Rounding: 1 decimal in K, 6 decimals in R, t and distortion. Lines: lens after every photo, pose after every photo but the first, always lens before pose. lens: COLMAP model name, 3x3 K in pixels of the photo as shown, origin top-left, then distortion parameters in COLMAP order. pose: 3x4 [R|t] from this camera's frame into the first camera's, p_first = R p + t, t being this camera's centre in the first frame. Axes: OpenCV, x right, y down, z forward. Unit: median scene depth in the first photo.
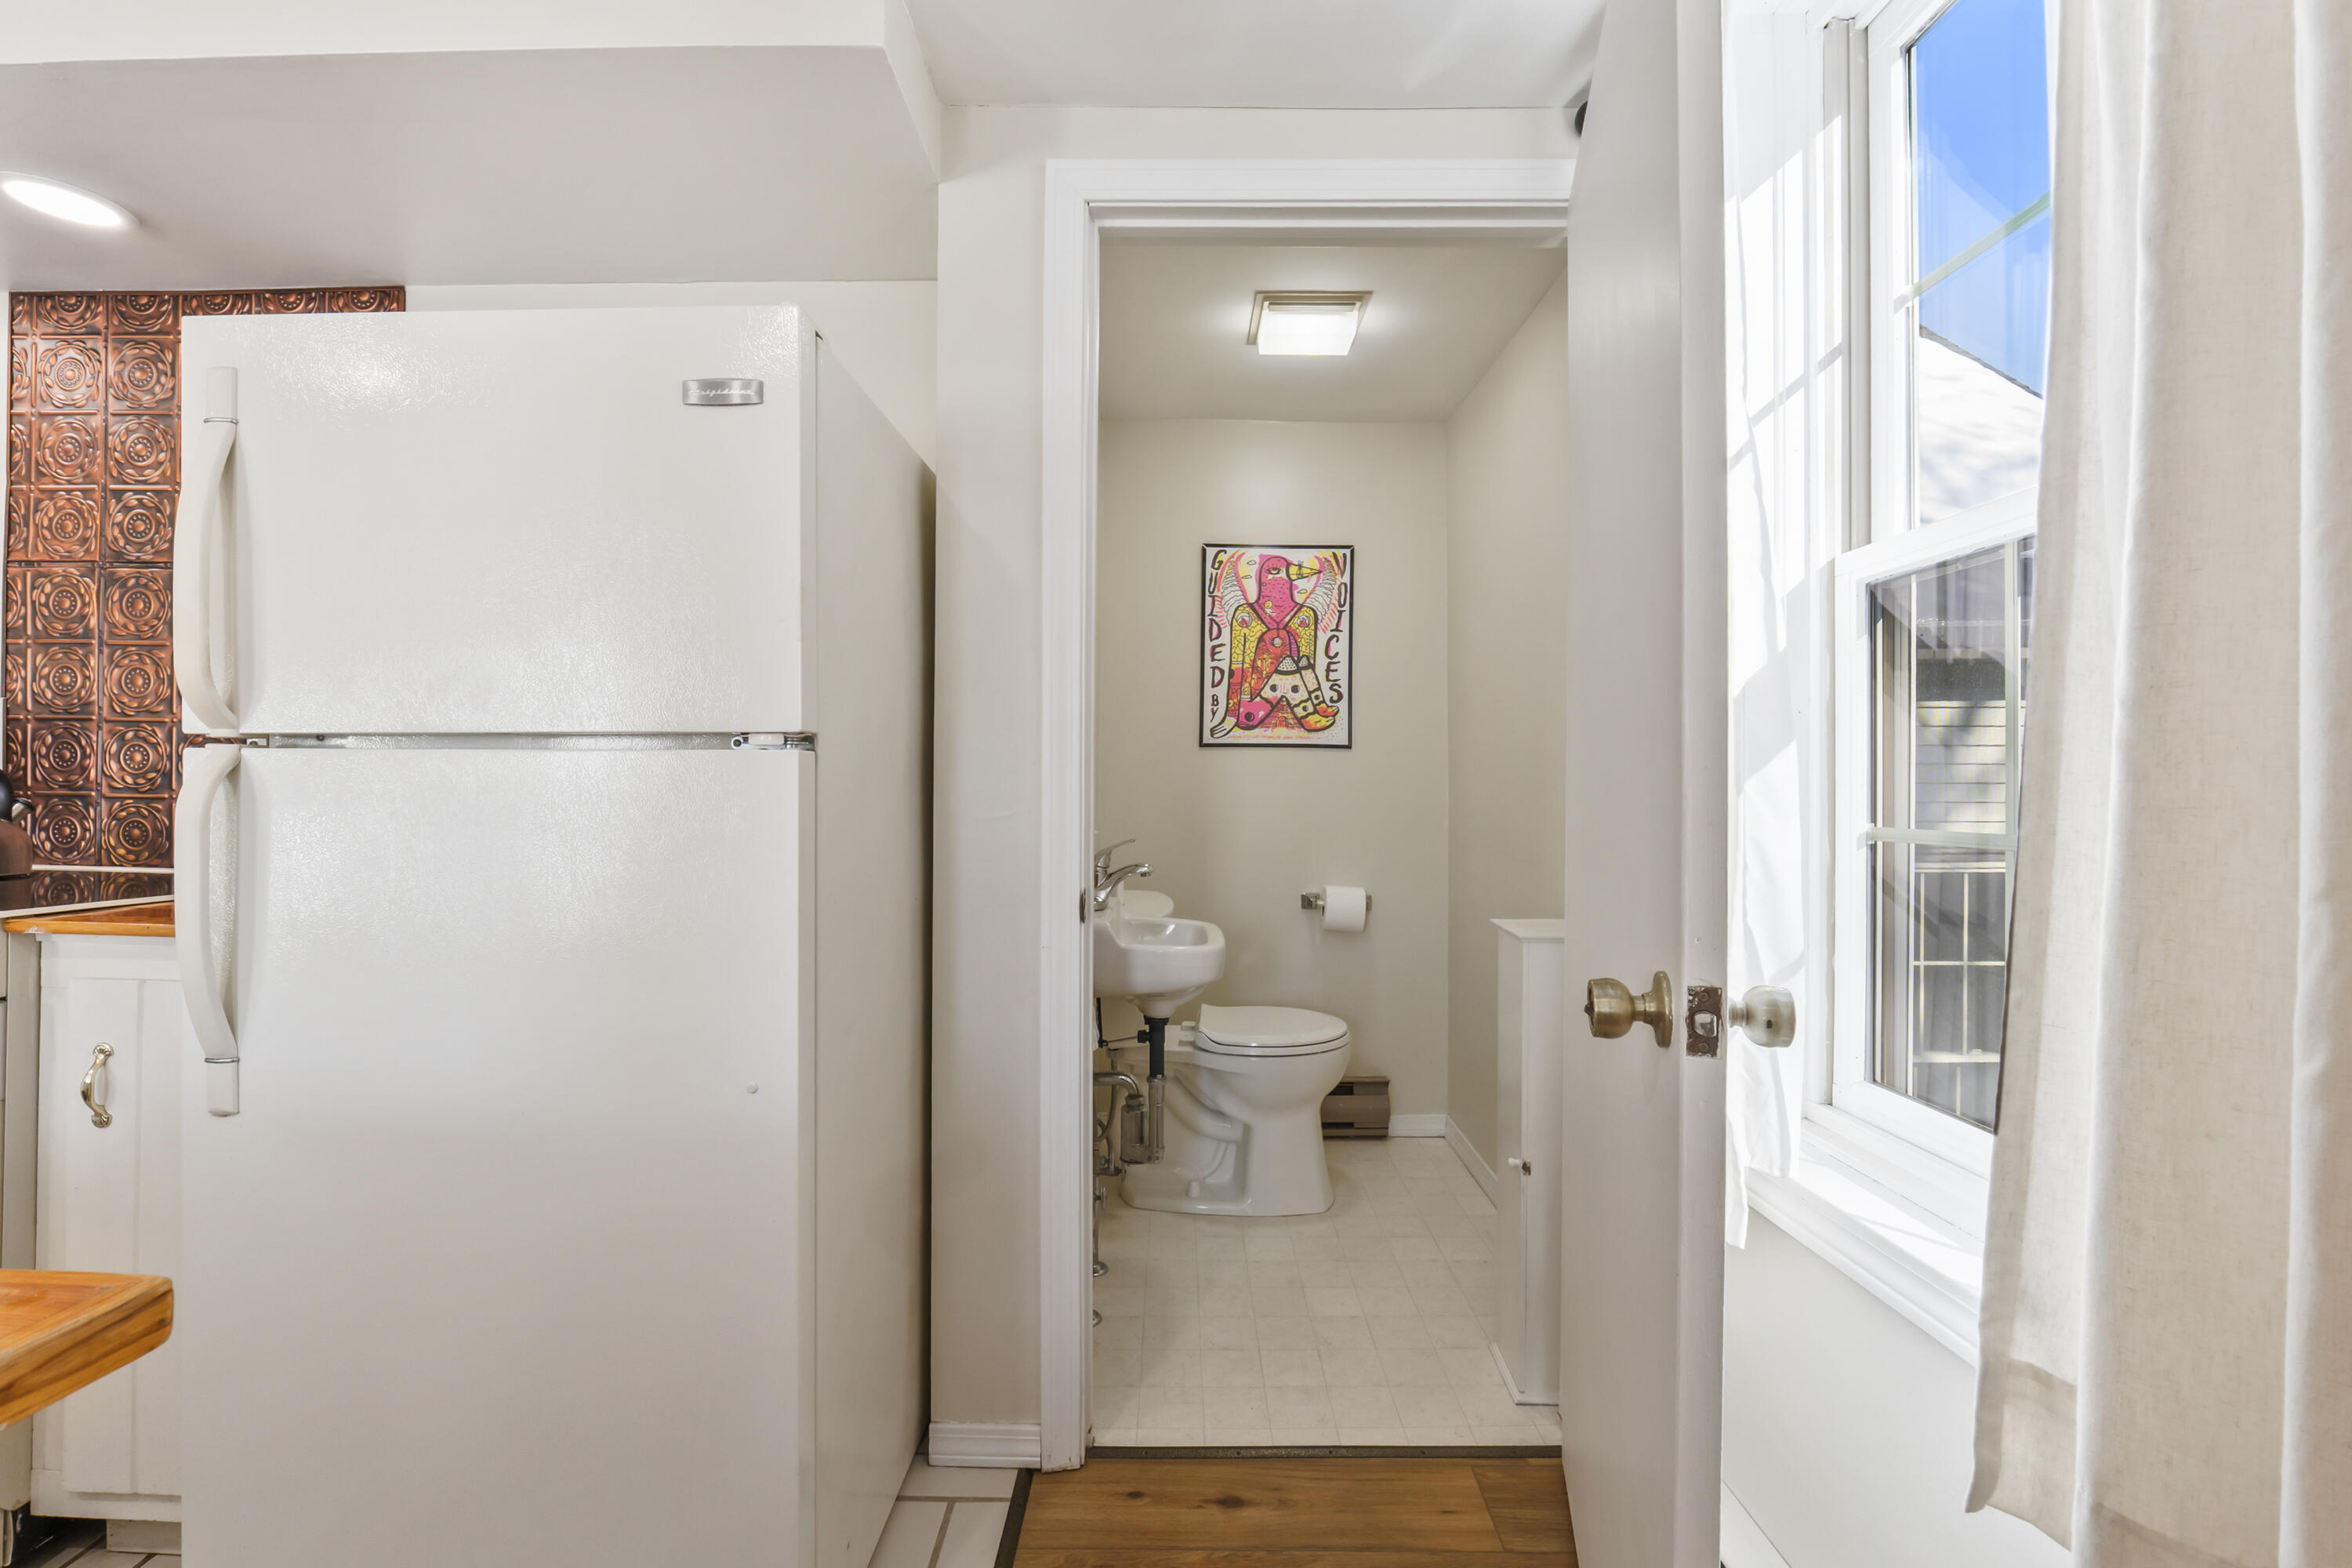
lens RADIAL K [[999.4, 0, 1166.6], [0, 999.4, 802.9], [0, 0, 1]] dist [-0.010380, 0.000377]
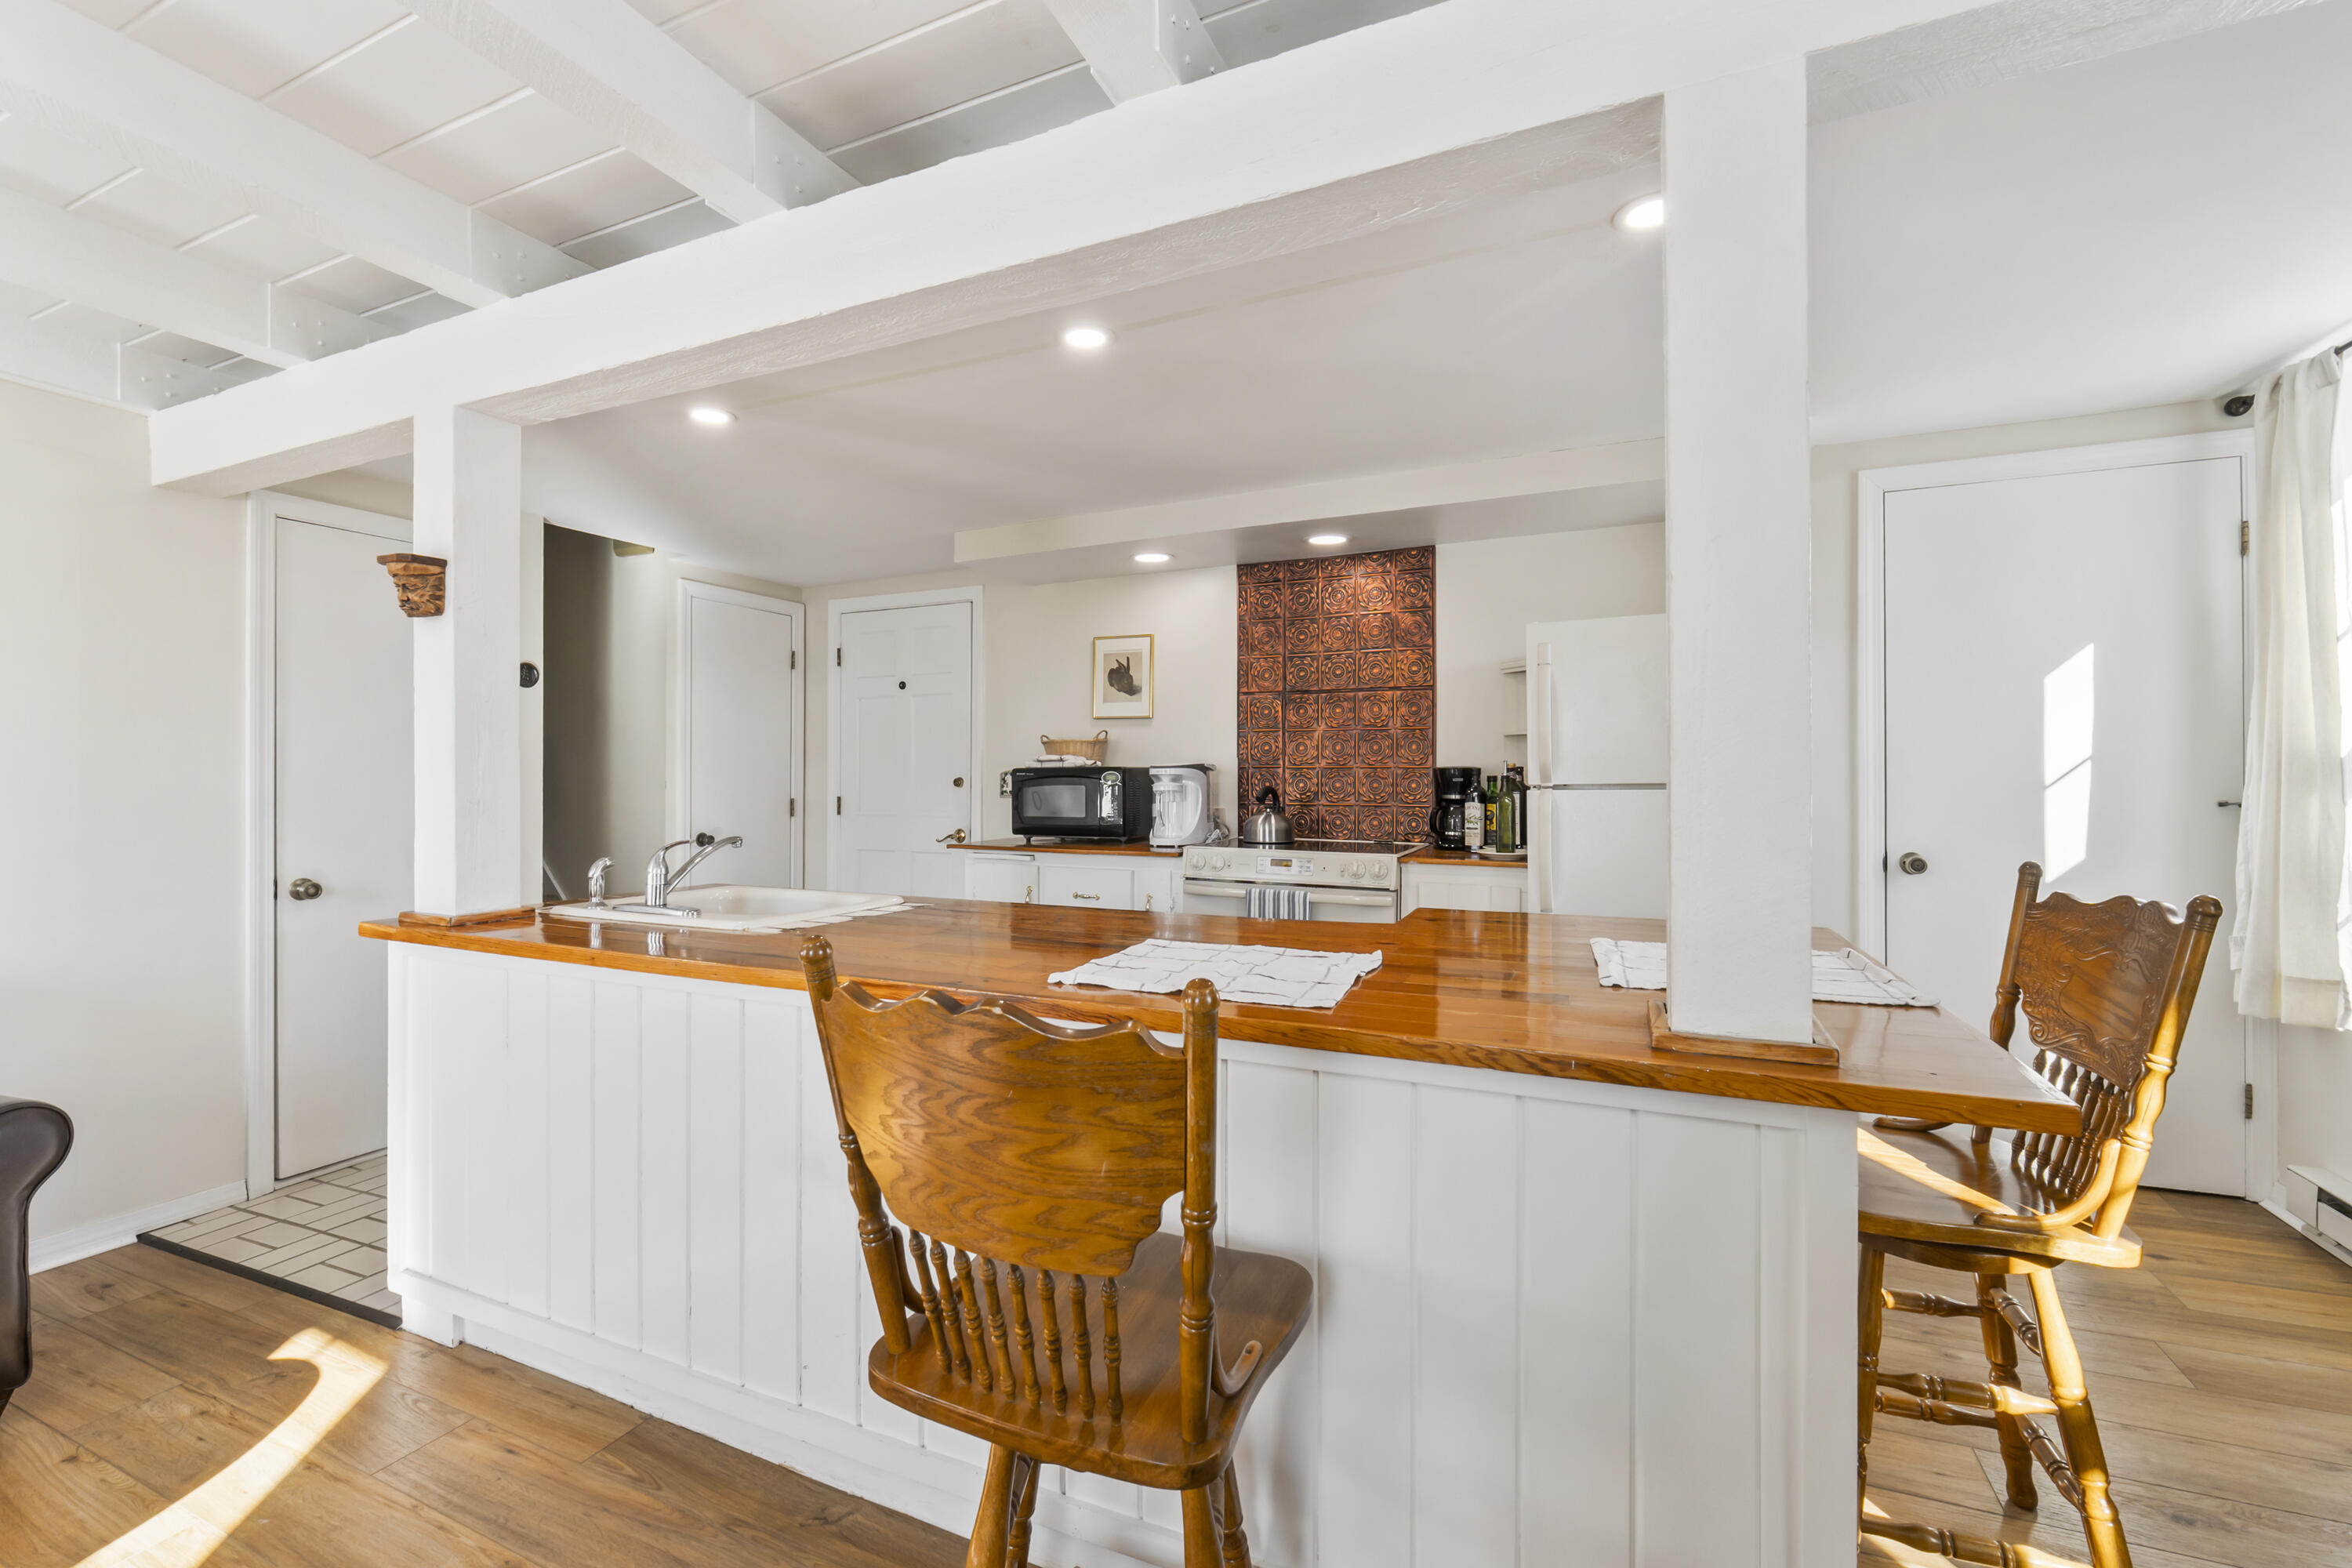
lens RADIAL K [[999.4, 0, 1179.2], [0, 999.4, 797.5], [0, 0, 1]] dist [-0.010380, 0.000377]
pose [[0.926817, -0.009575, -0.375392, -0.493976], [0.014402, 0.999846, 0.010053, -0.044645], [0.375238, -0.014724, 0.926812, -1.036717]]
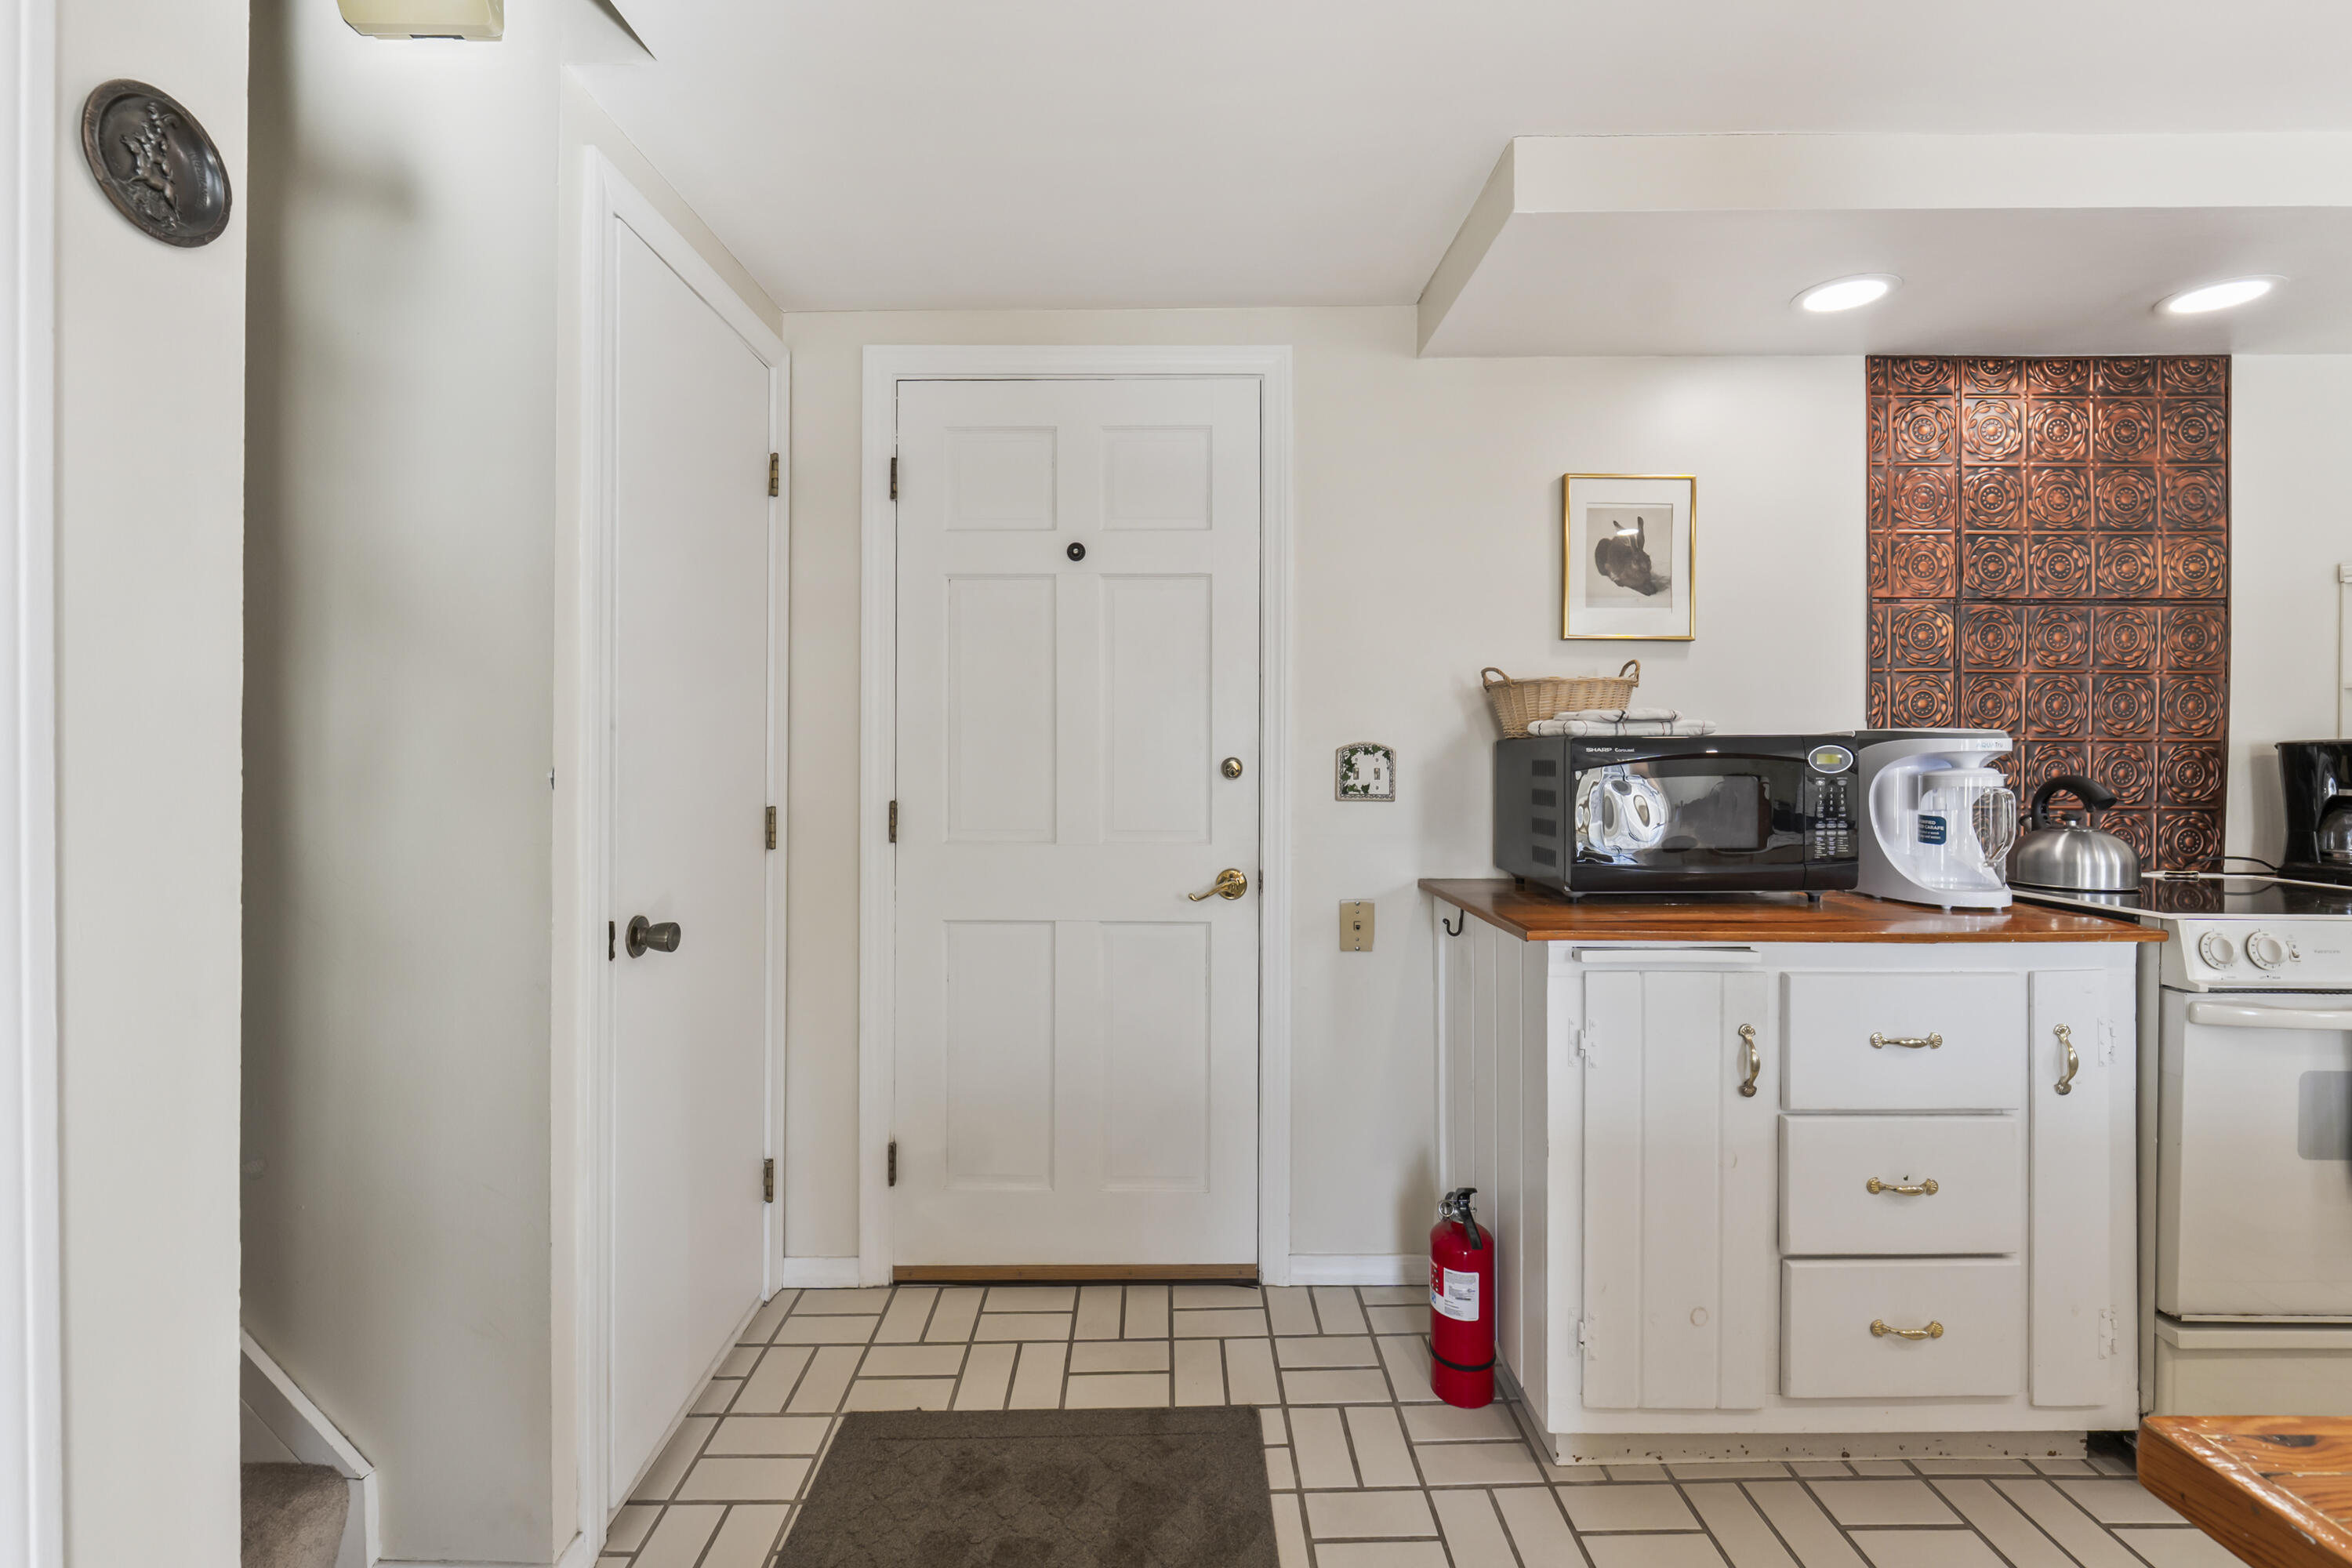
lens RADIAL K [[999.4, 0, 1177.5], [0, 999.4, 763.6], [0, 0, 1]] dist [-0.010380, 0.000377]
pose [[0.999555, -0.015319, 0.025583, -1.989620], [0.015280, 0.999882, 0.001737, -0.072879], [-0.025607, -0.001346, 0.999671, -0.100029]]
